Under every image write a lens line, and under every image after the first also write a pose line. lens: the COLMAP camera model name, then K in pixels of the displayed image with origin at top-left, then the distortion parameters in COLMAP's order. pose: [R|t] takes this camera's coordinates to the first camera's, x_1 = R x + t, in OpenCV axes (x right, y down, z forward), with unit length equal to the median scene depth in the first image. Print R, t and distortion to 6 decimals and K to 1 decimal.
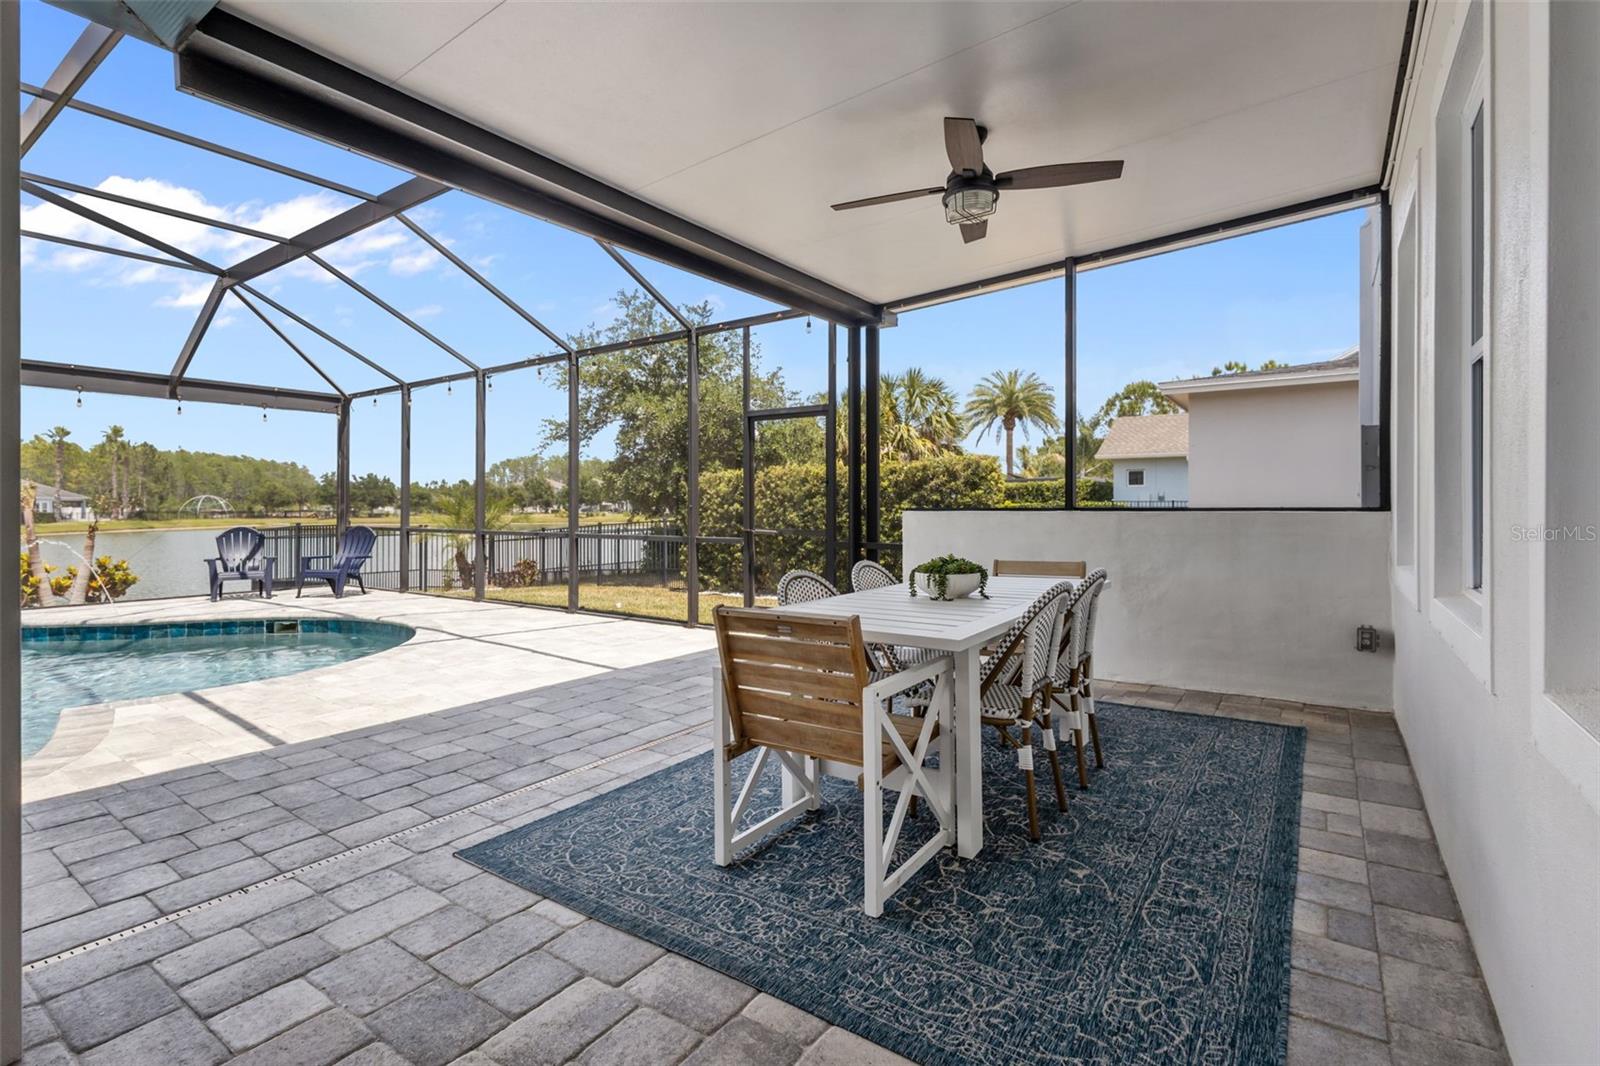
lens RADIAL K [[744.1, 0, 784.8], [0, 744.1, 496.6], [0, 0, 1]] dist [0.015592, -0.003201]
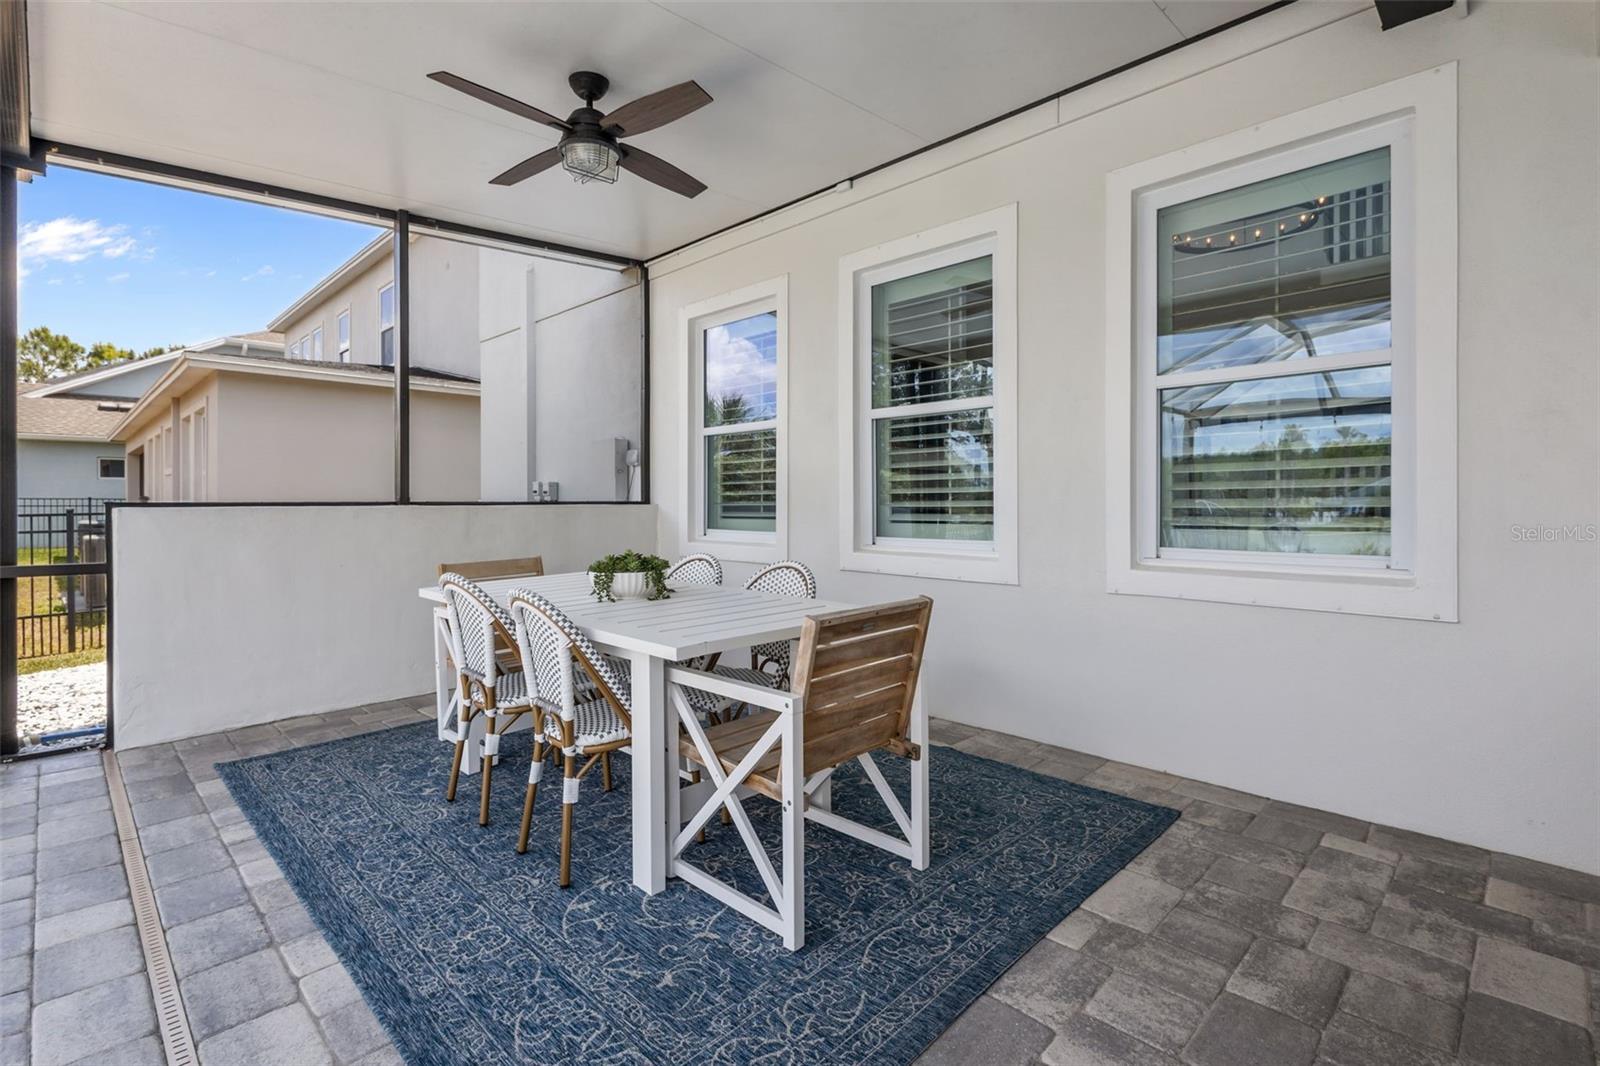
lens RADIAL K [[744.1, 0, 809.9], [0, 744.1, 509.0], [0, 0, 1]] dist [0.015592, -0.003201]
pose [[0.162099, -0.009647, 0.986727, -0.906021], [-0.011696, 0.999863, 0.011697, 0.015673], [-0.986705, -0.013436, 0.161964, 0.904362]]
